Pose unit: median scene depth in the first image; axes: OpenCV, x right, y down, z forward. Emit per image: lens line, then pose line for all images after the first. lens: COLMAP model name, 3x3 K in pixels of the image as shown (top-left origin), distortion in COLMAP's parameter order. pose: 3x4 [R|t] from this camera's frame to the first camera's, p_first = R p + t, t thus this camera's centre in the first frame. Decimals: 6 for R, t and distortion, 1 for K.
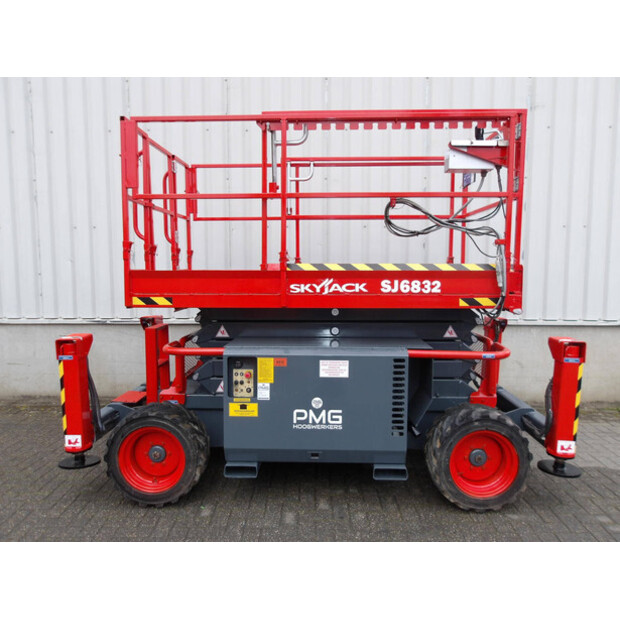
lens RADIAL K [[508.7, 0, 310.0], [0, 508.7, 310.0], [0, 0, 1]] dist [0.008942, 0.005154]
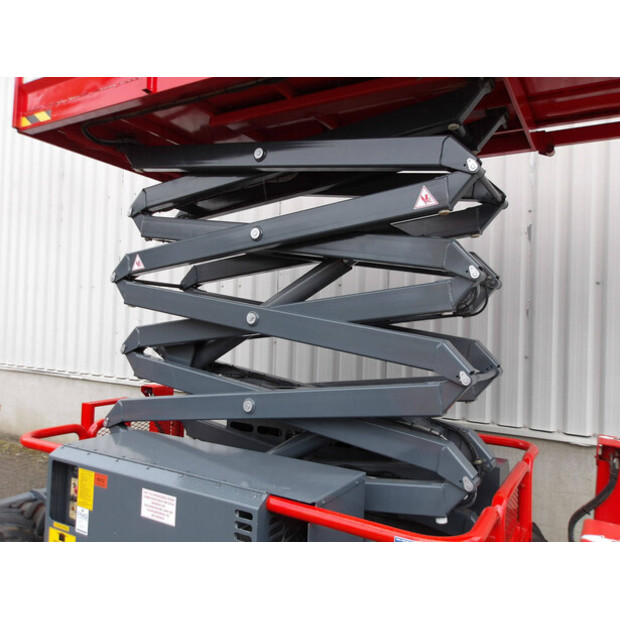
lens RADIAL K [[508.7, 0, 310.0], [0, 508.7, 310.0], [0, 0, 1]] dist [0.008942, 0.005154]
pose [[0.882518, 0.014845, -0.470045, 0.481434], [-0.067216, 0.993221, -0.094832, -0.072292], [0.465451, 0.115286, 0.877533, 0.505569]]
